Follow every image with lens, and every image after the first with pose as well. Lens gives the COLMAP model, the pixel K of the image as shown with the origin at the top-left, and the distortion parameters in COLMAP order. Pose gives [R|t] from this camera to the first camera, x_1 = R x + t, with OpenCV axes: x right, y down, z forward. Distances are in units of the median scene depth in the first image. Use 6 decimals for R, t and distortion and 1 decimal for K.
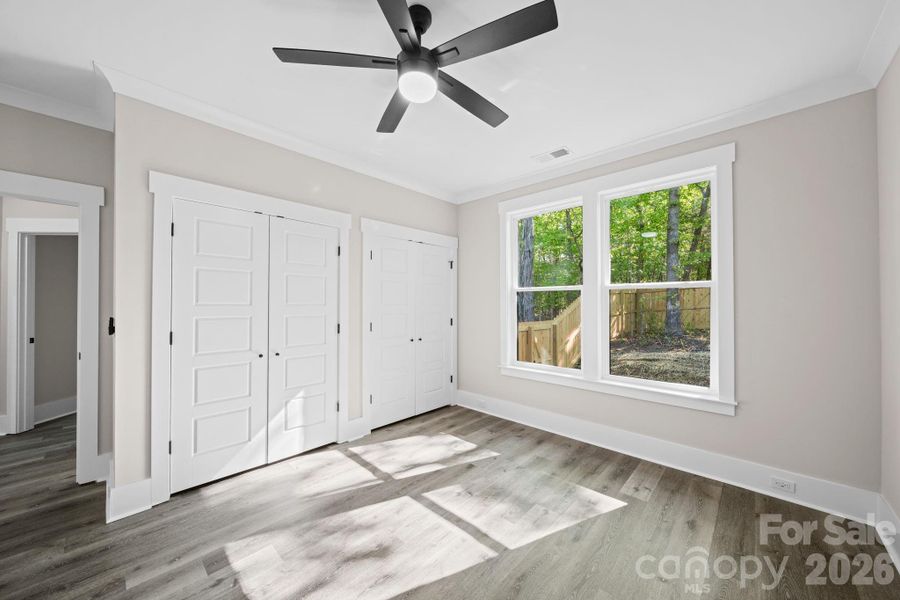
lens RADIAL K [[320.6, 0, 447.8], [0, 320.6, 306.9], [0, 0, 1]] dist [-0.000845, -0.000366]
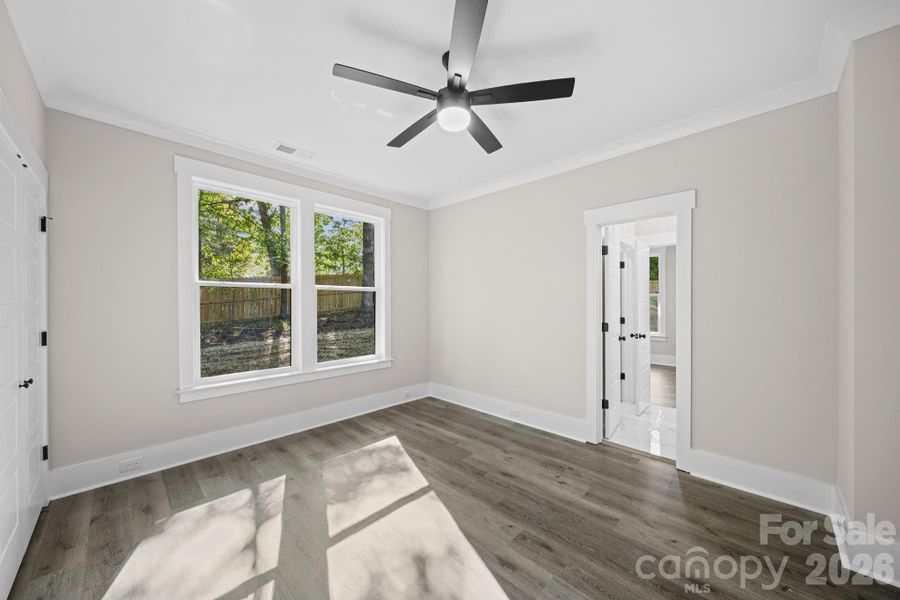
lens RADIAL K [[320.6, 0, 447.8], [0, 320.6, 306.9], [0, 0, 1]] dist [-0.000845, -0.000366]
pose [[0.030312, -0.014179, 0.999440, -0.686679], [0.011715, 0.999836, 0.013829, -0.002475], [-0.999472, 0.011290, 0.030473, 0.528471]]
